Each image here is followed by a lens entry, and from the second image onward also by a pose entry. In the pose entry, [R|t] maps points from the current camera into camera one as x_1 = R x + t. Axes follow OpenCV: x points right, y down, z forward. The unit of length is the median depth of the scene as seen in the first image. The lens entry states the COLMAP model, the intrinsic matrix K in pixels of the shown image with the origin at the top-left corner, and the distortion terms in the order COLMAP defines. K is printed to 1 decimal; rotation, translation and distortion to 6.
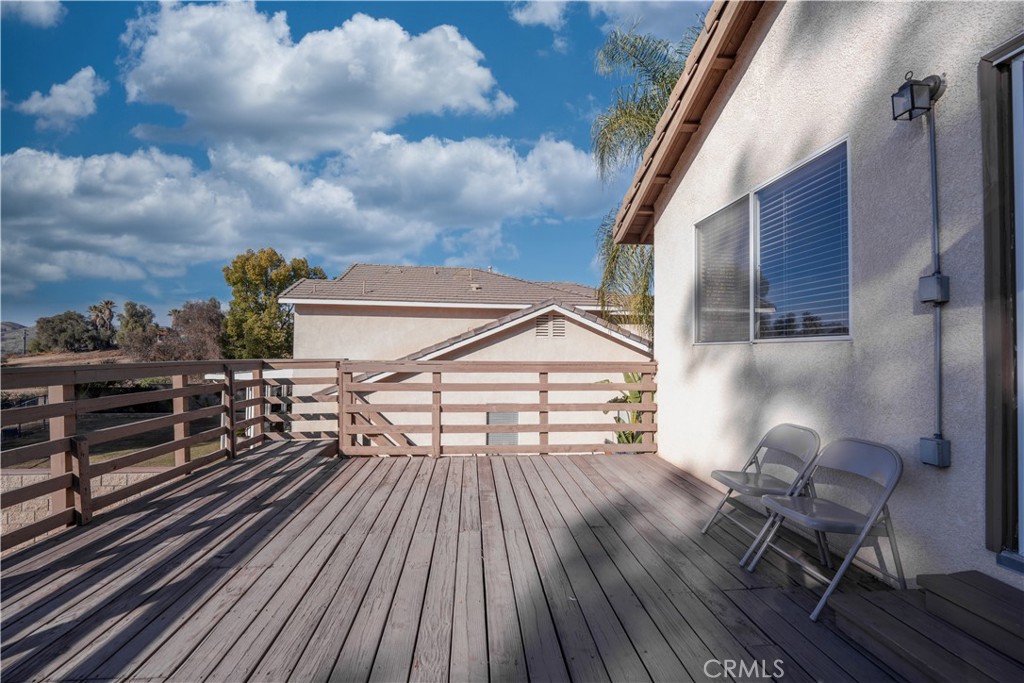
lens RADIAL K [[404.3, 0, 513.1], [0, 404.3, 338.7], [0, 0, 1]] dist [0.035801, -0.006860]
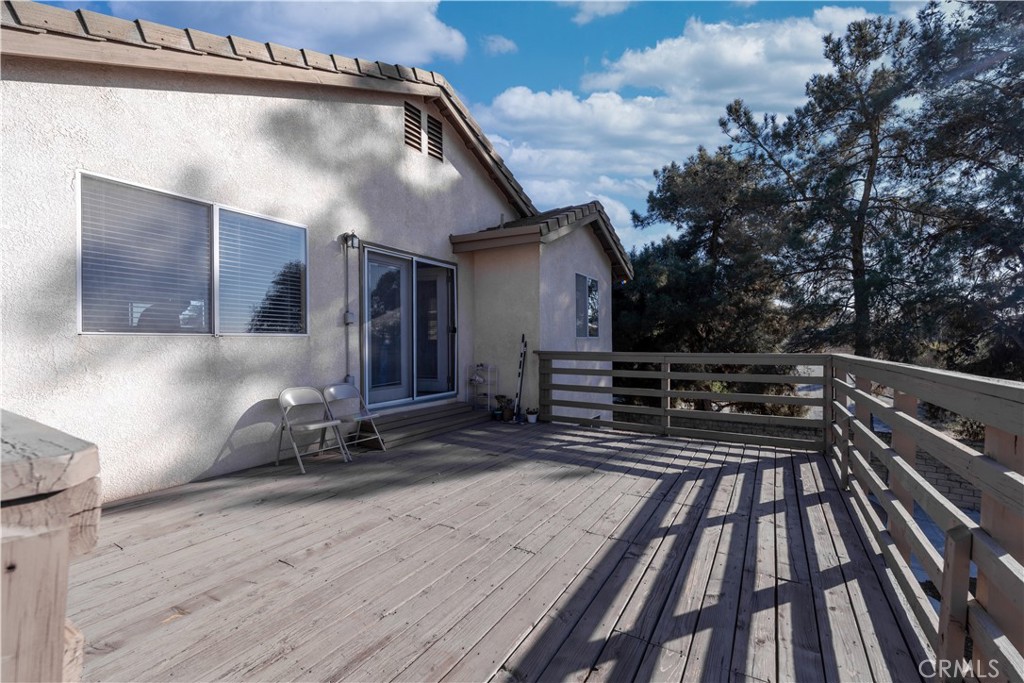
lens RADIAL K [[404.3, 0, 513.1], [0, 404.3, 338.7], [0, 0, 1]] dist [0.035801, -0.006860]
pose [[-0.778227, 0.011623, 0.627875, -1.065103], [-0.007369, 0.999591, -0.027637, 0.053863], [-0.627940, -0.026135, -0.777823, 1.878020]]
